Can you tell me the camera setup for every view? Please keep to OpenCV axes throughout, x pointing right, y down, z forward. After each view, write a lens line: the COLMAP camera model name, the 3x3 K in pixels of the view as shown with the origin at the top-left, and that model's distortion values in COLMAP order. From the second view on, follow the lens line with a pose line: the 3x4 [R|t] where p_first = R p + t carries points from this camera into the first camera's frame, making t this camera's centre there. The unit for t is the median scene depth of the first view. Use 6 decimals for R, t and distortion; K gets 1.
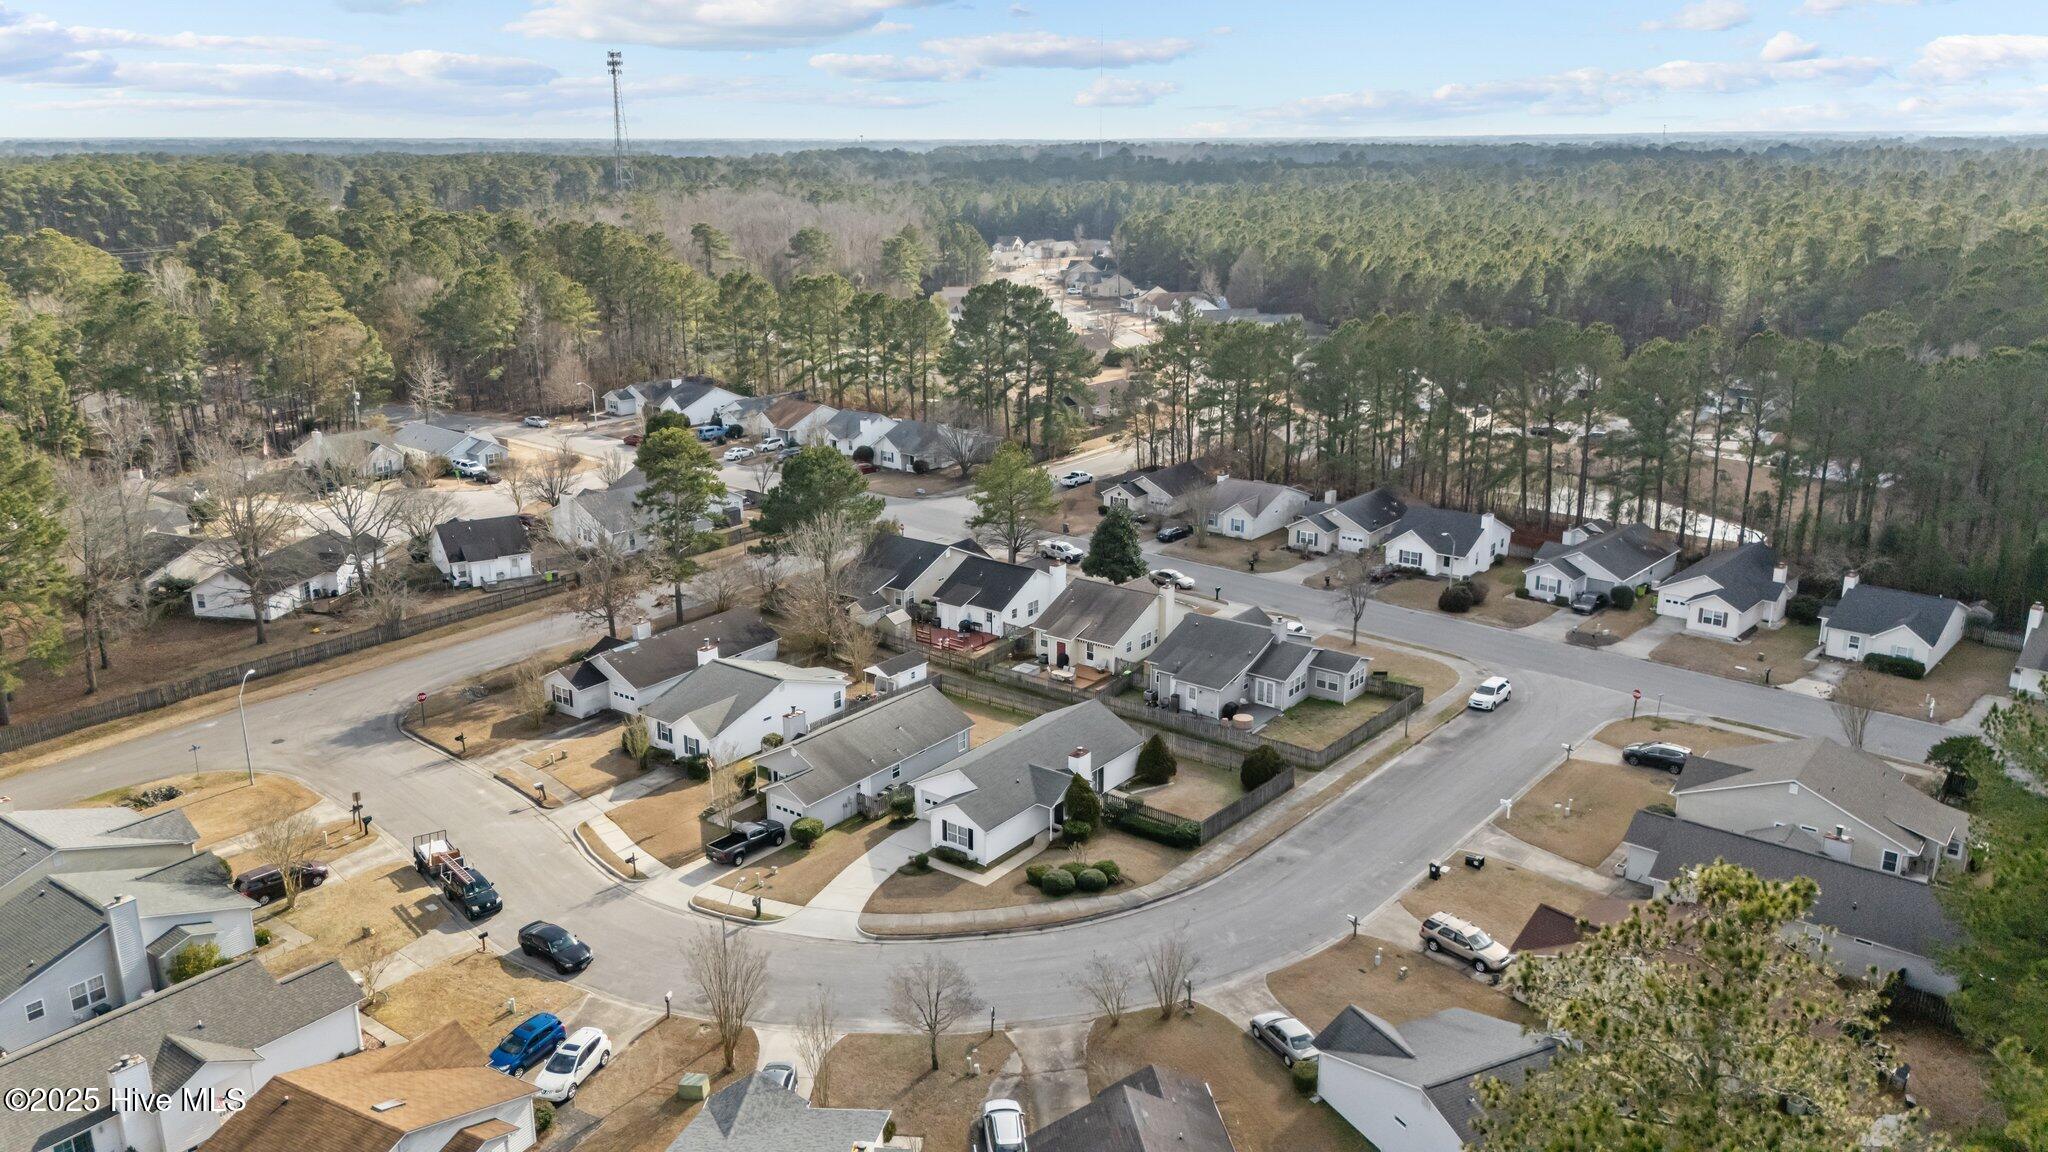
lens RADIAL K [[1512.5, 0, 1037.2], [0, 1512.5, 569.0], [0, 0, 1]] dist [0.041859, -0.016846]
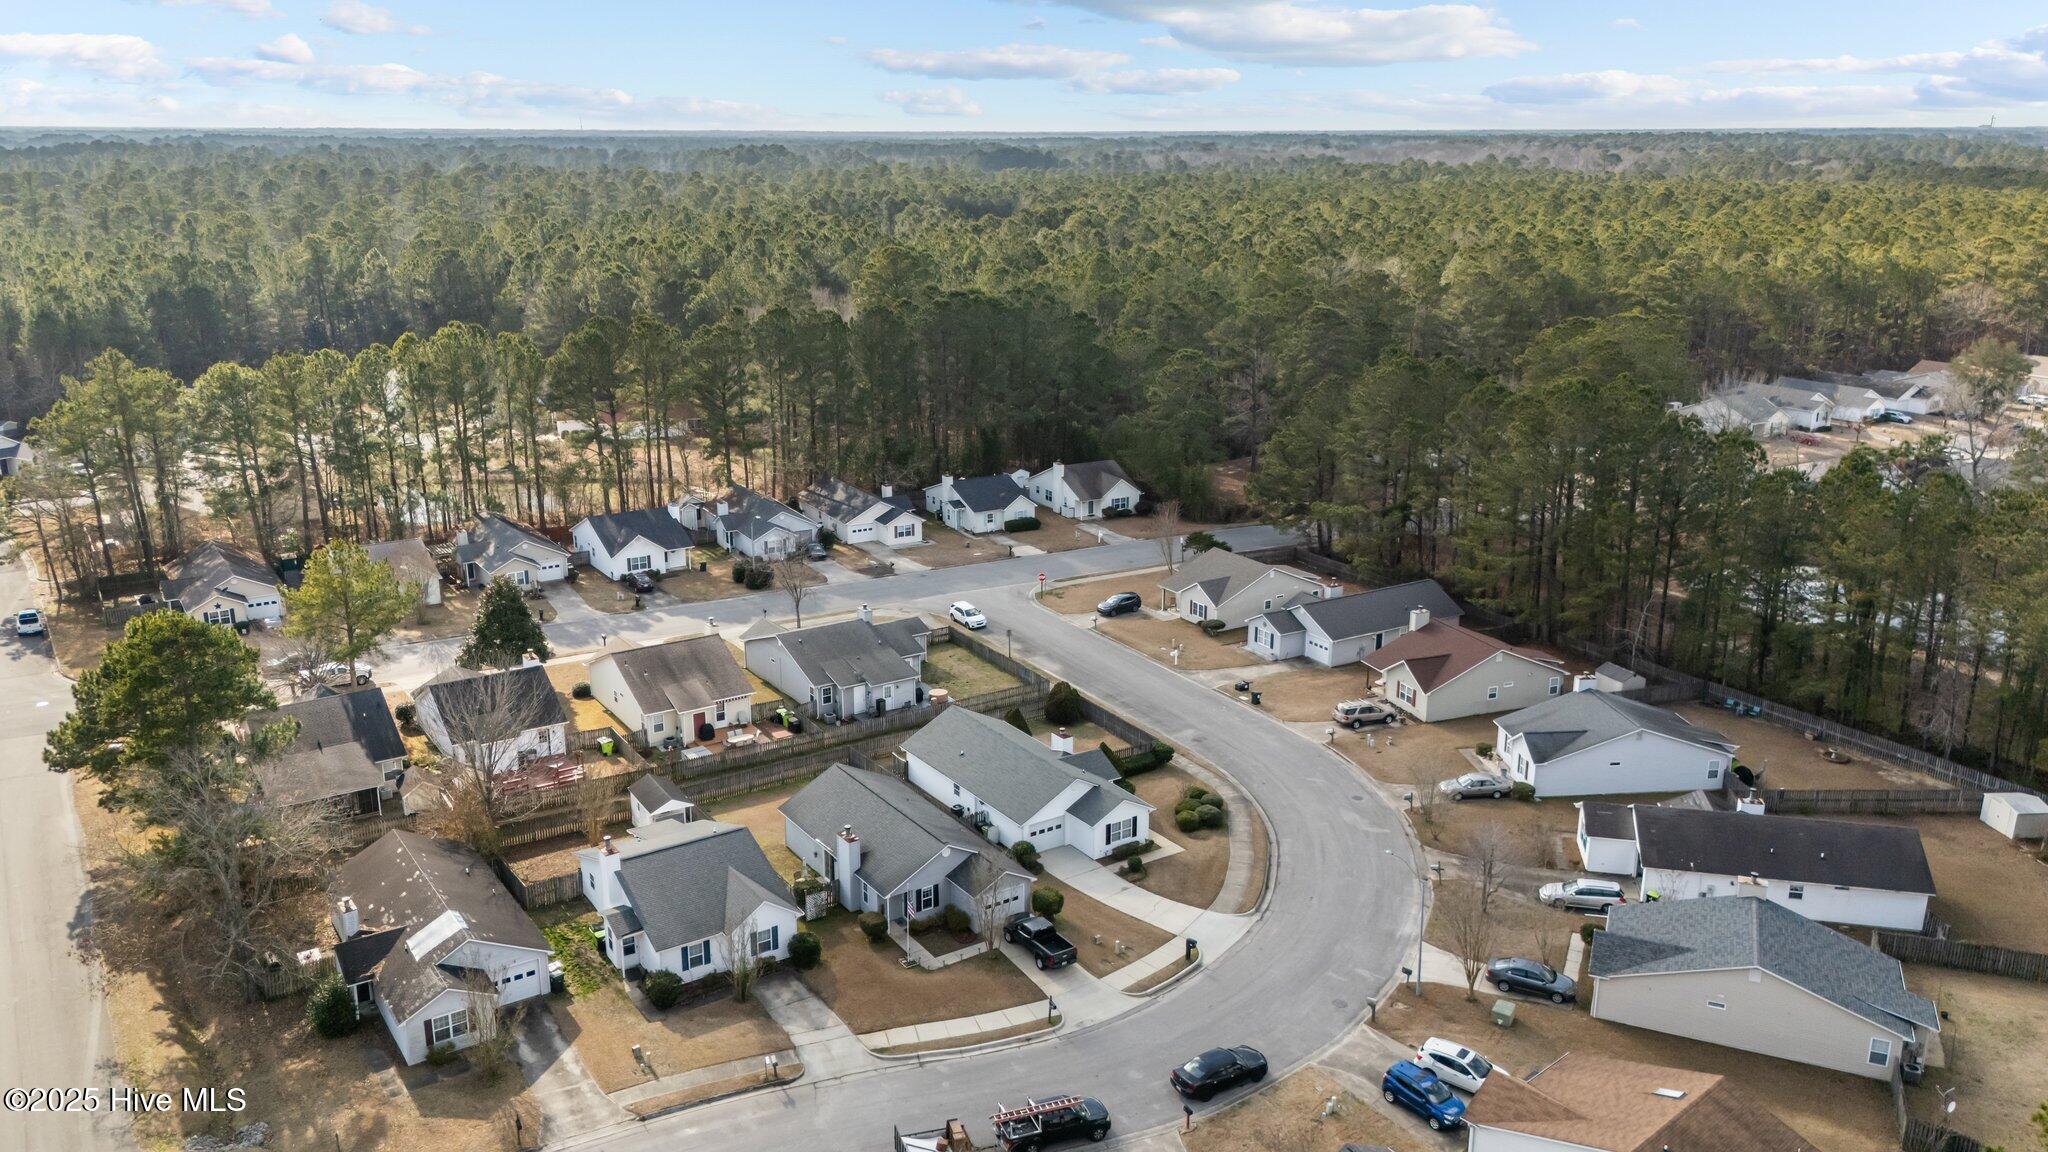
lens RADIAL K [[1512.5, 0, 1031.3], [0, 1512.5, 585.3], [0, 0, 1]] dist [0.041859, -0.016846]
pose [[0.345438, -0.266780, 0.899723, -0.715515], [0.255881, 0.949189, 0.183205, -0.139522], [-0.902883, 0.166936, 0.396150, 0.467341]]
